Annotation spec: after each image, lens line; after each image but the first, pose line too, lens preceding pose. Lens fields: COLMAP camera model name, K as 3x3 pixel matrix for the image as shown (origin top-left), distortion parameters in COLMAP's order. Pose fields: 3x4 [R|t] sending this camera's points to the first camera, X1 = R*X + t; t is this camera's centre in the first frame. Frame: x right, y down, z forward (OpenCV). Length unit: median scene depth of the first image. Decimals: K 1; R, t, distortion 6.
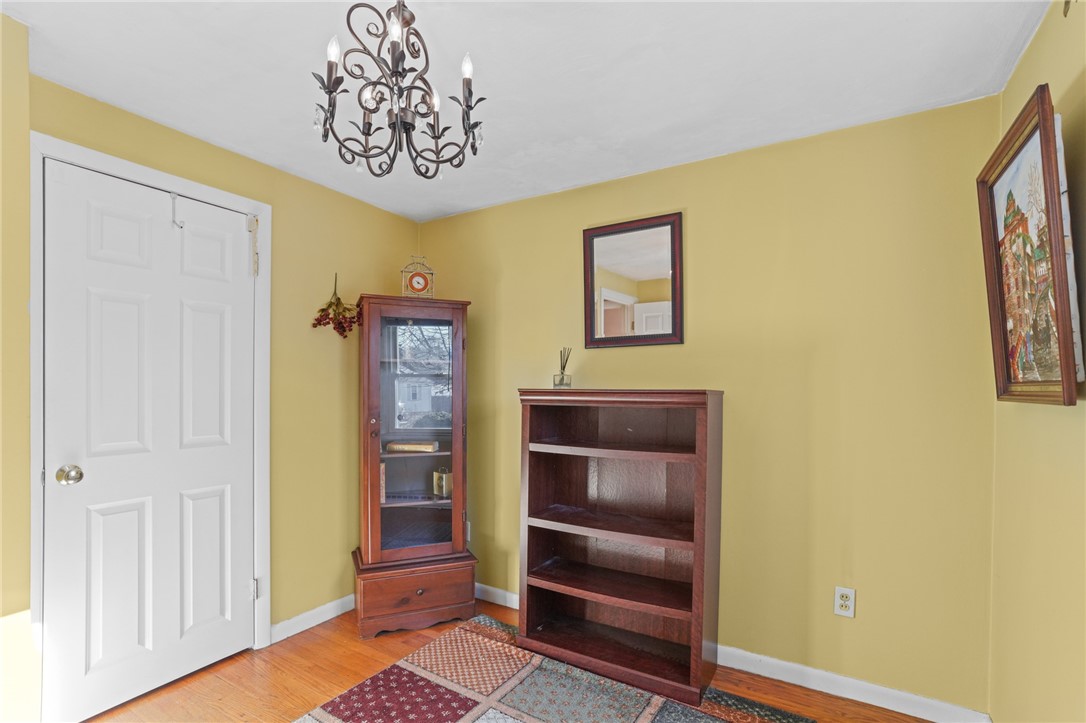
lens RADIAL K [[510.0, 0, 539.4], [0, 510.0, 390.0], [0, 0, 1]] dist [-0.058705, 0.025703]
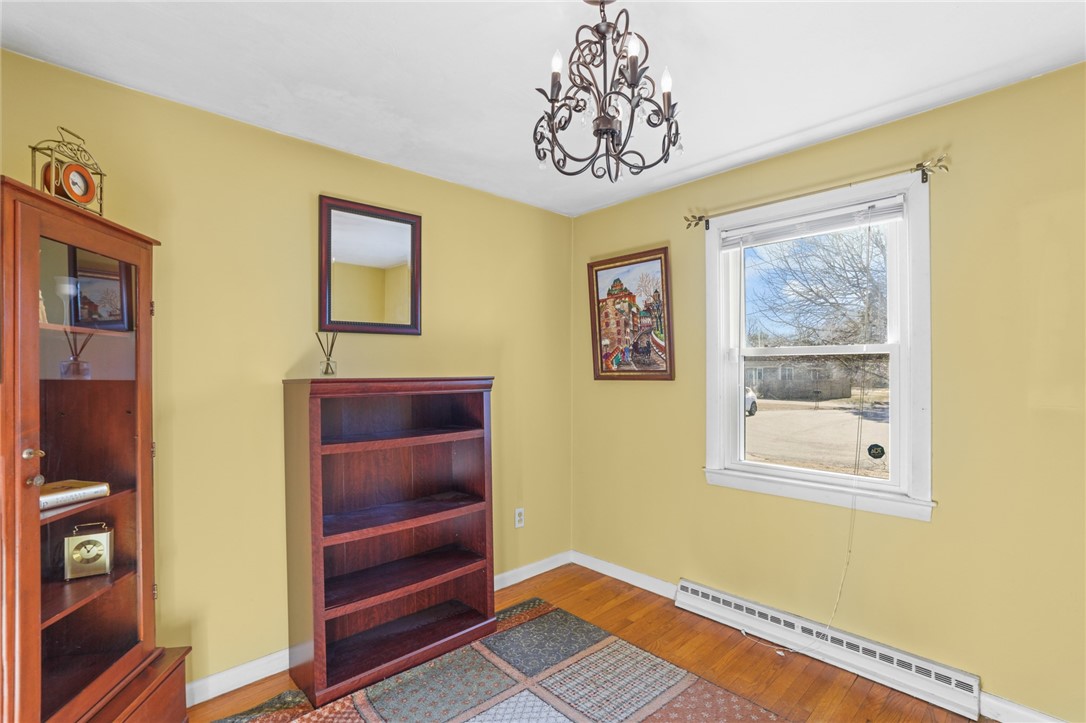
lens RADIAL K [[506.0, 0, 545.6], [0, 506.0, 370.3], [0, 0, 1]] dist [-0.050154, 0.024947]
pose [[0.250490, 0.001143, 0.968119, -0.719386], [0.013579, 0.999897, -0.004693, -0.006816], [-0.968024, 0.014321, 0.250448, 0.467129]]
